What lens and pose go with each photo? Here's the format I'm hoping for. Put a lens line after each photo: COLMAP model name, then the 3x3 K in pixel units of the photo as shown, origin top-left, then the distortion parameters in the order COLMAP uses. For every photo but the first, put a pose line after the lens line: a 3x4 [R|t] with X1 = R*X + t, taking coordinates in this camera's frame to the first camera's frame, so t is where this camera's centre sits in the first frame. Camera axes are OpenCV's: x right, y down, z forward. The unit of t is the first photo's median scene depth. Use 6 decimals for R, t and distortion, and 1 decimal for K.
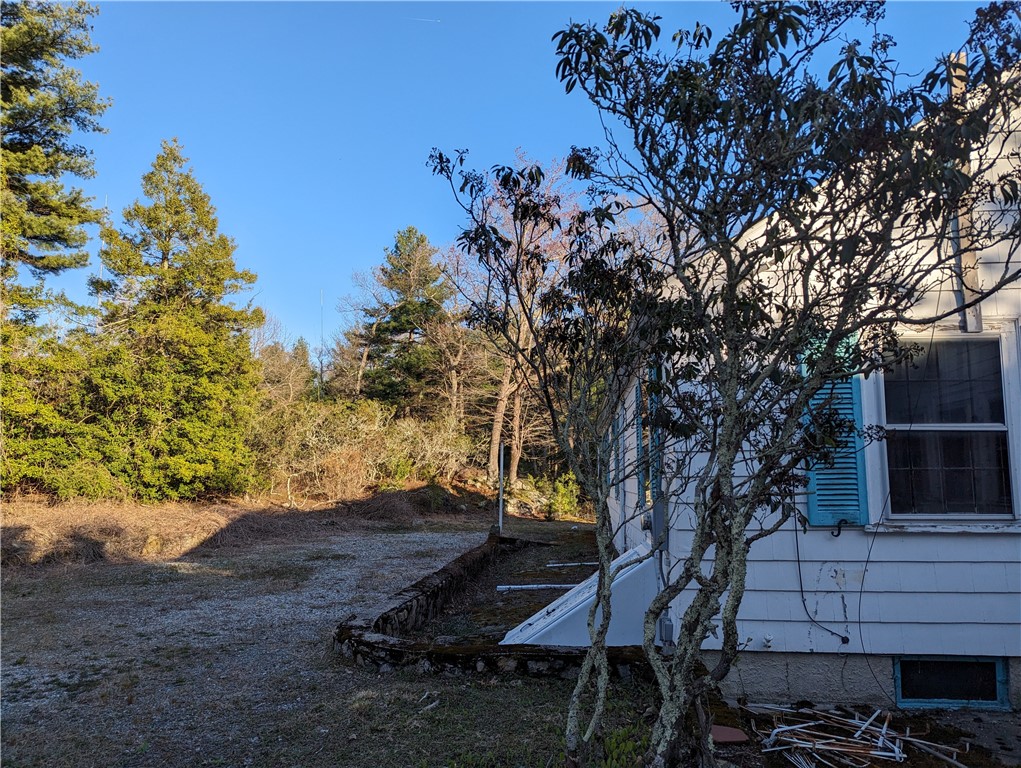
lens RADIAL K [[699.1, 0, 504.6], [0, 699.1, 393.9], [0, 0, 1]] dist [0.028691, -0.030864]
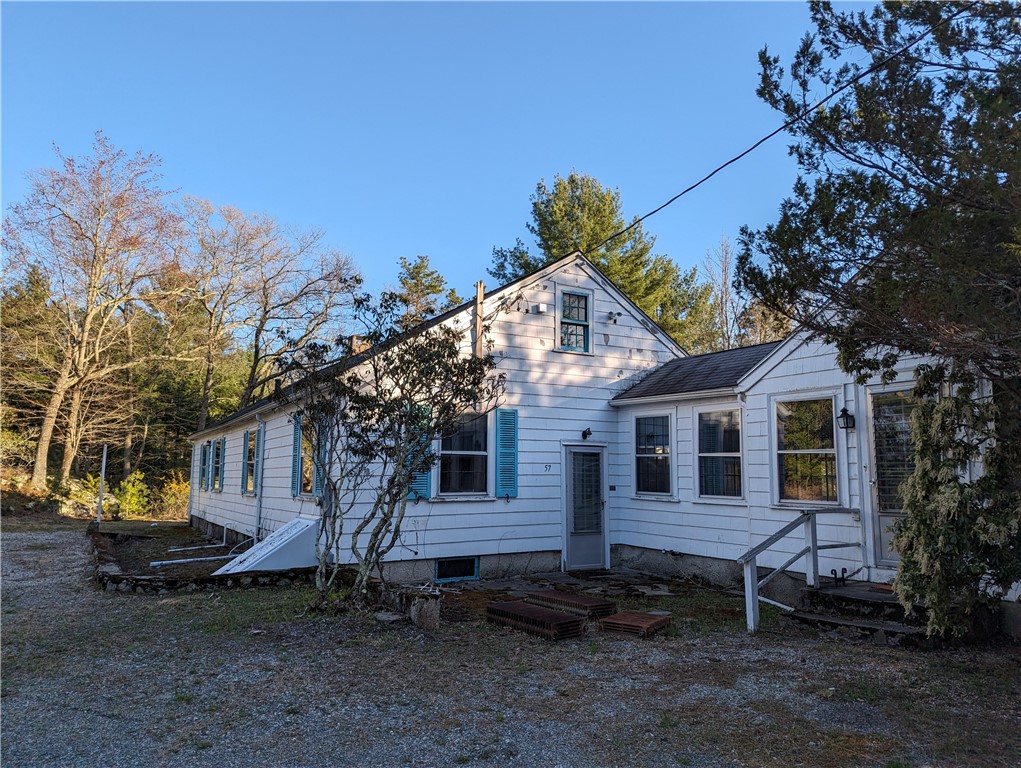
lens RADIAL K [[699.1, 0, 507.8], [0, 699.1, 383.4], [0, 0, 1]] dist [0.028691, -0.030864]
pose [[0.804561, 0.086035, 0.587605, -0.525202], [-0.076234, 0.996227, -0.041482, -0.083584], [-0.588957, -0.011421, 0.808084, -0.781388]]
